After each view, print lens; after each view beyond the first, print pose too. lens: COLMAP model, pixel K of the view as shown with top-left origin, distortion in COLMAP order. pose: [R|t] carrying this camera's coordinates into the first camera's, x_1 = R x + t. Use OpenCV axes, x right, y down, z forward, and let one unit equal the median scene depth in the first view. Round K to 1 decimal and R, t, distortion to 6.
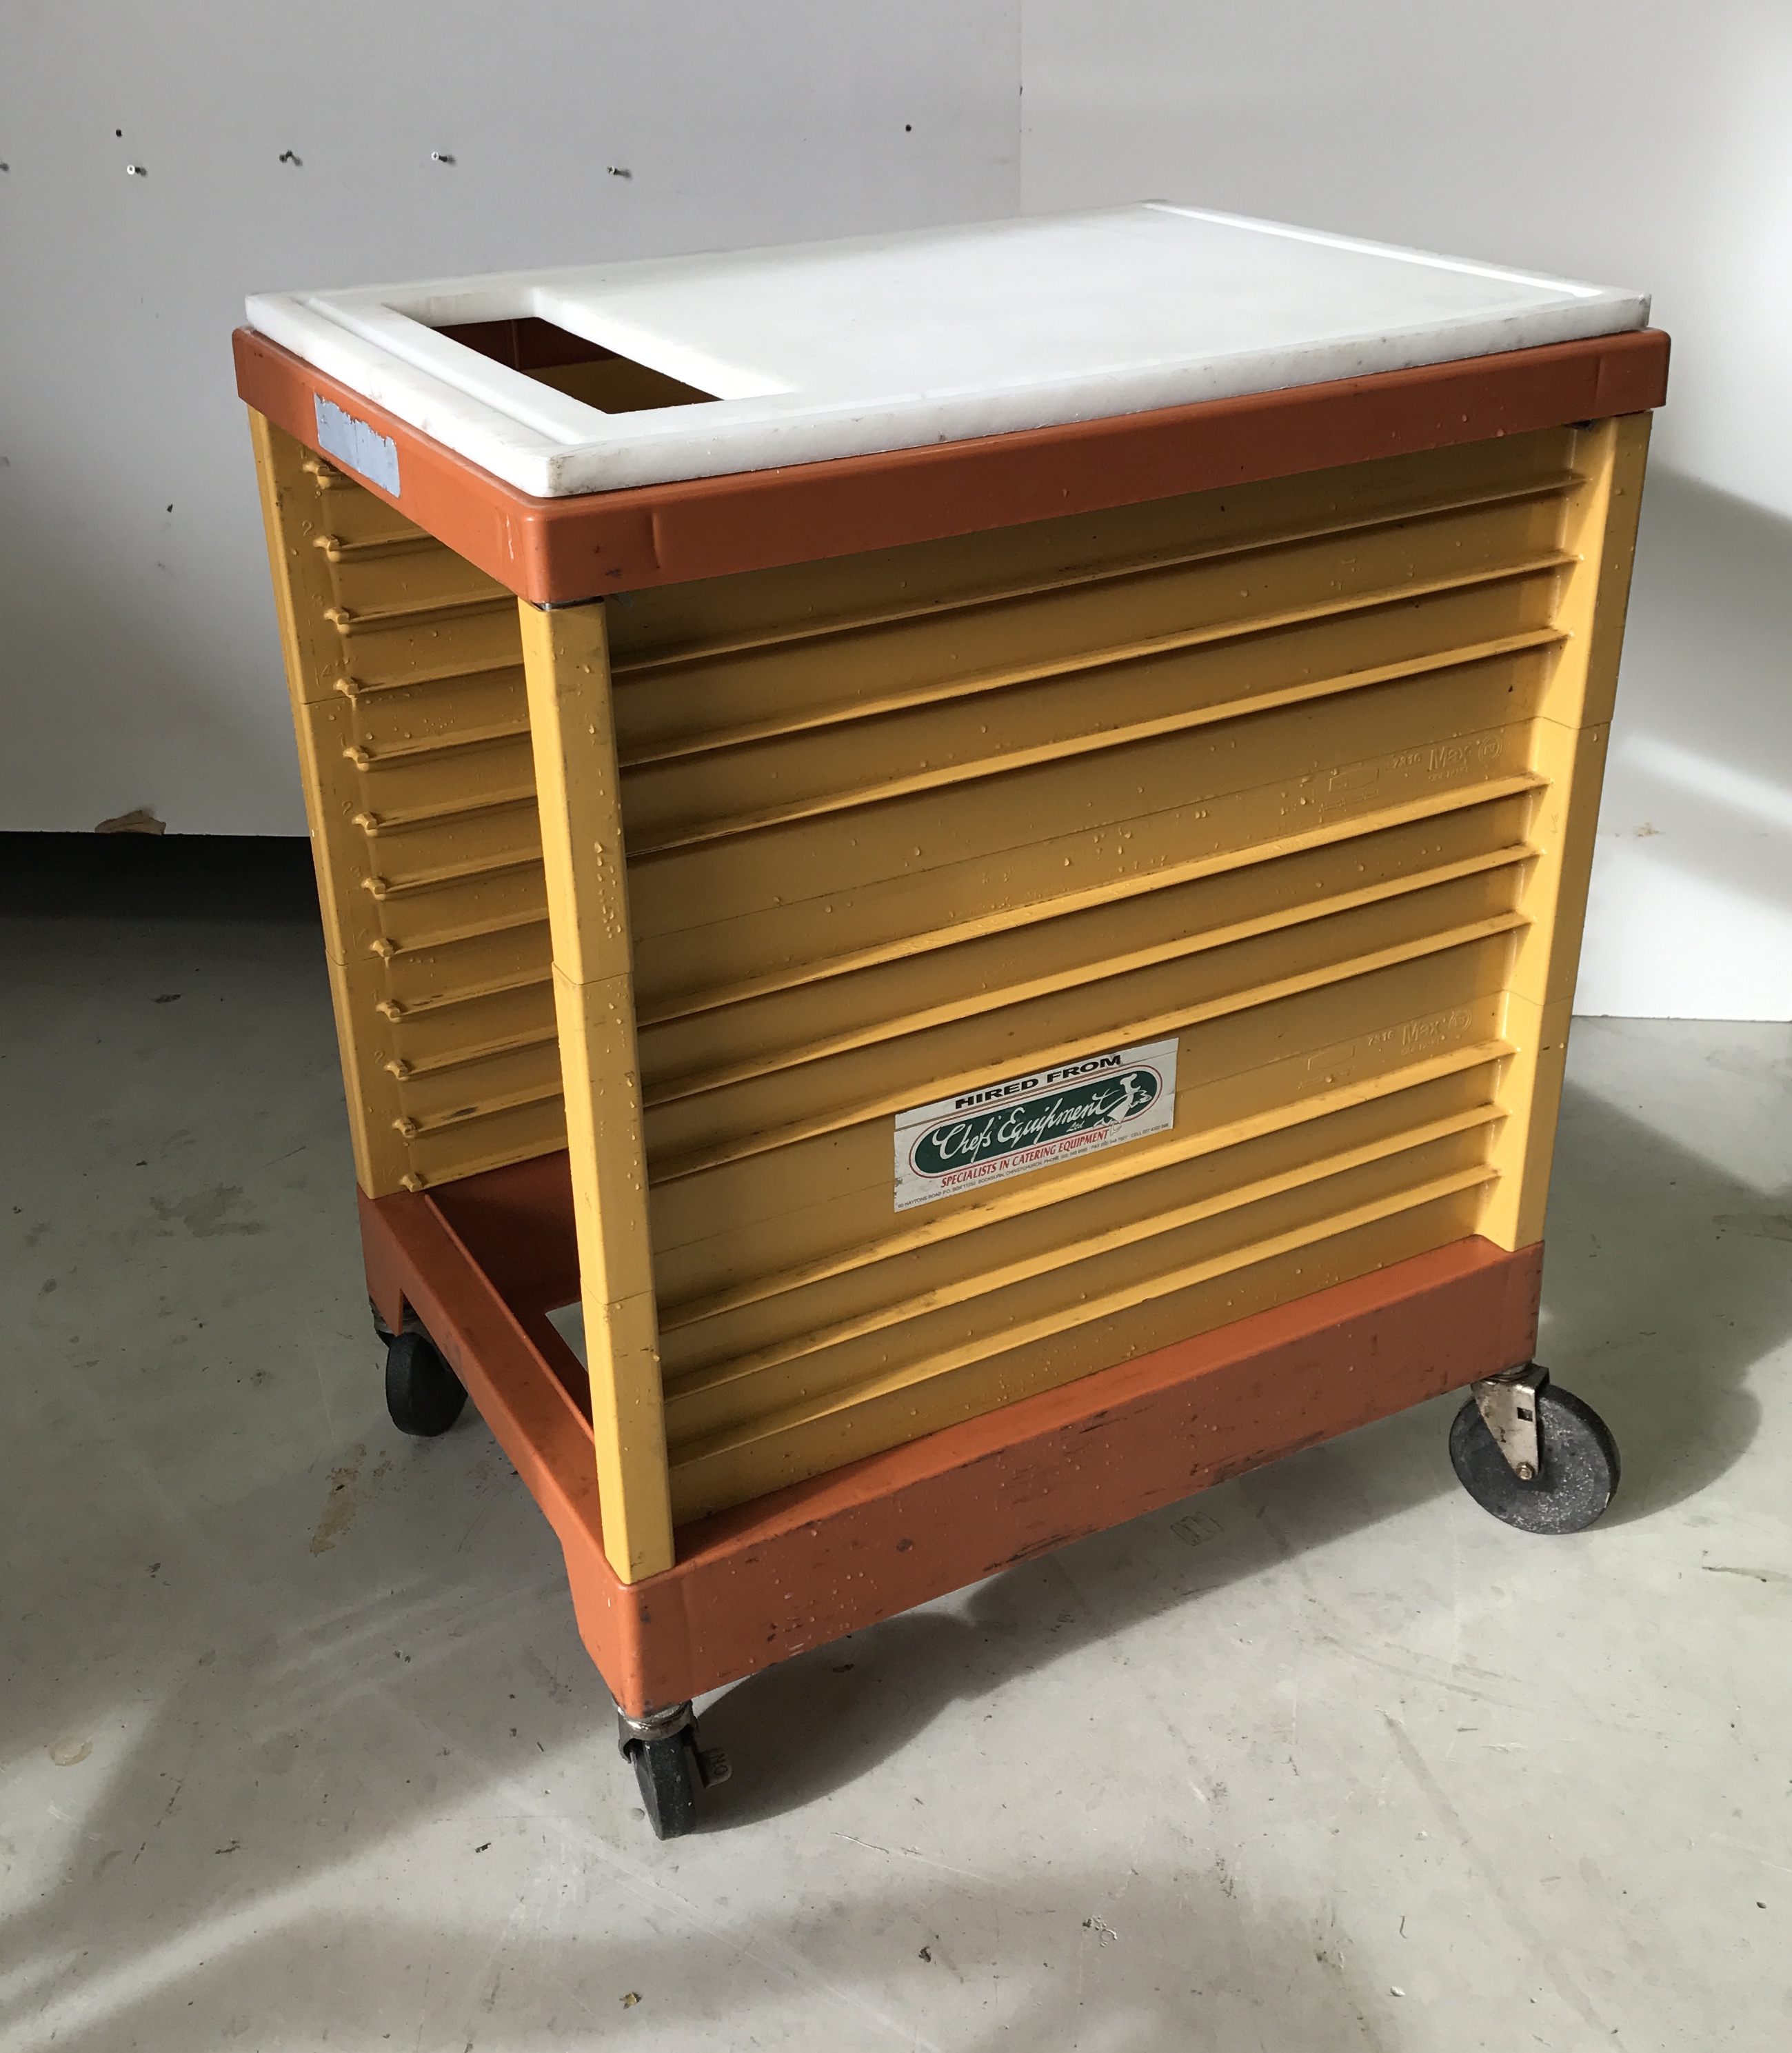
lens RADIAL K [[2250.1, 0, 893.1], [0, 2250.1, 1025.5], [0, 0, 1]] dist [-0.014148, 0.000000]
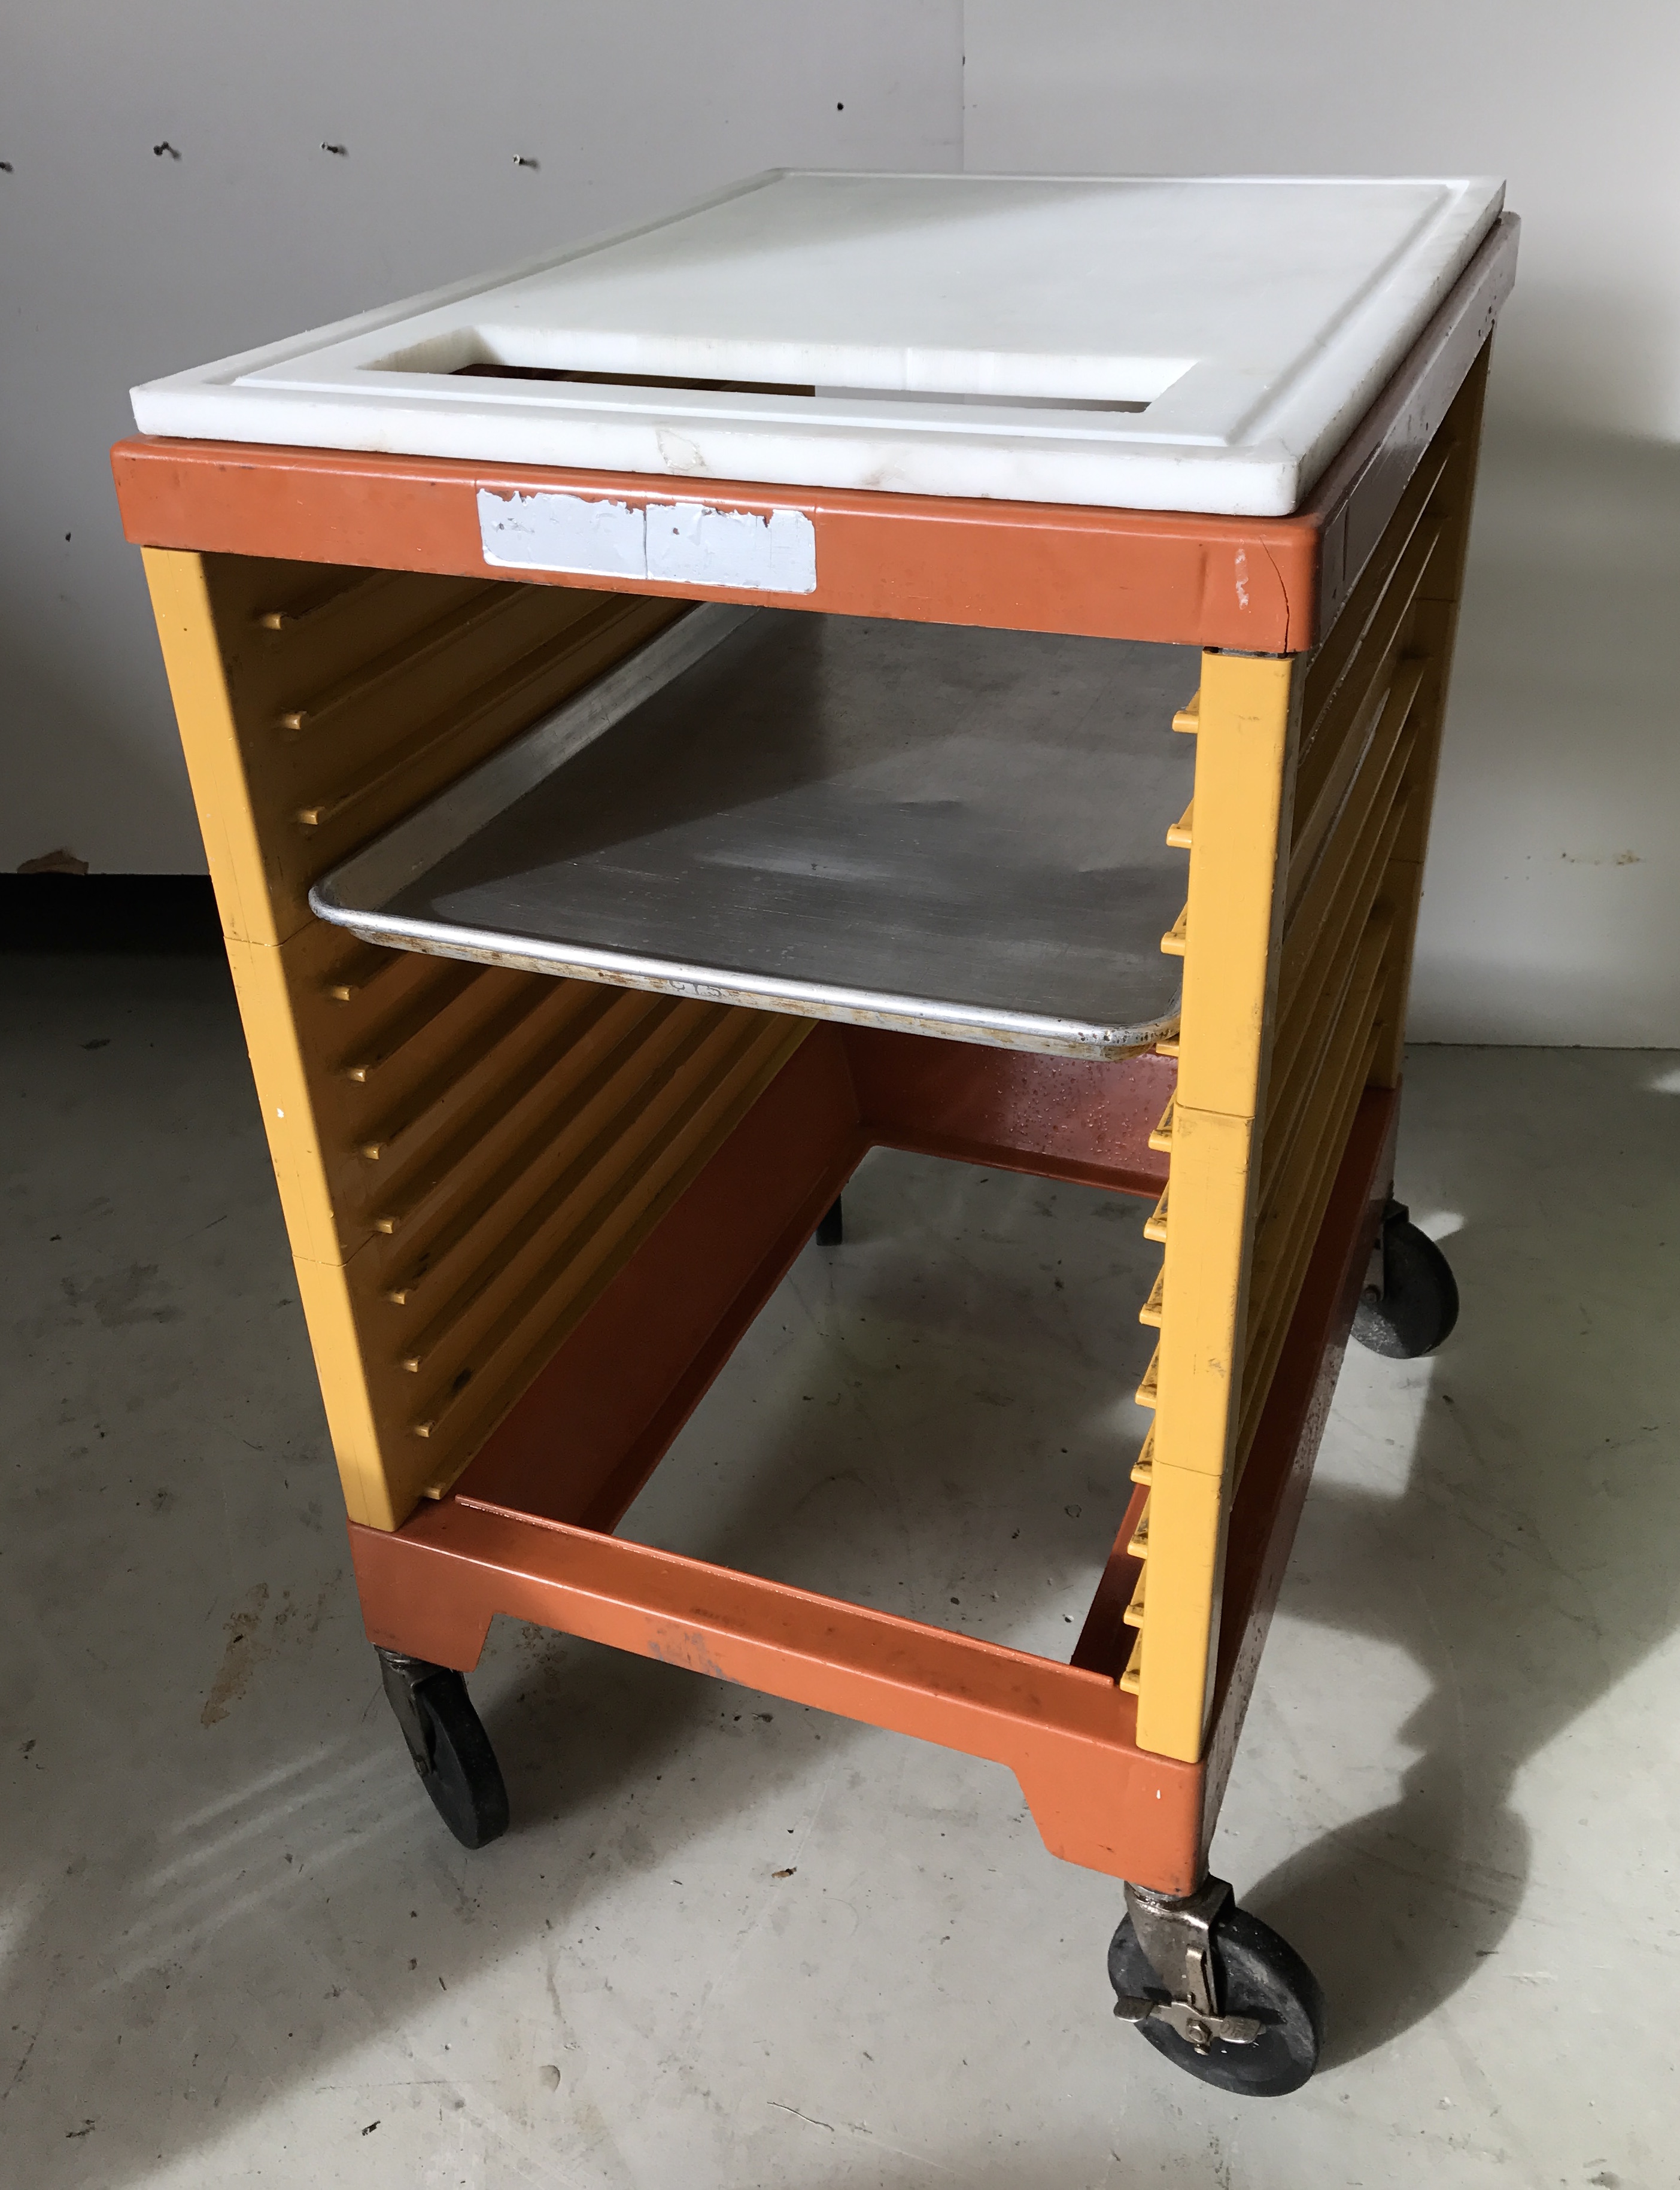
lens RADIAL K [[2008.0, 0, 845.0], [0, 2008.0, 1093.8], [0, 0, 1]] dist [0.003822, -0.000498]
pose [[0.999894, -0.013361, -0.005832, 0.009886], [0.013736, 0.997470, 0.069751, -0.070736], [0.004886, -0.069824, 0.997547, 0.196600]]
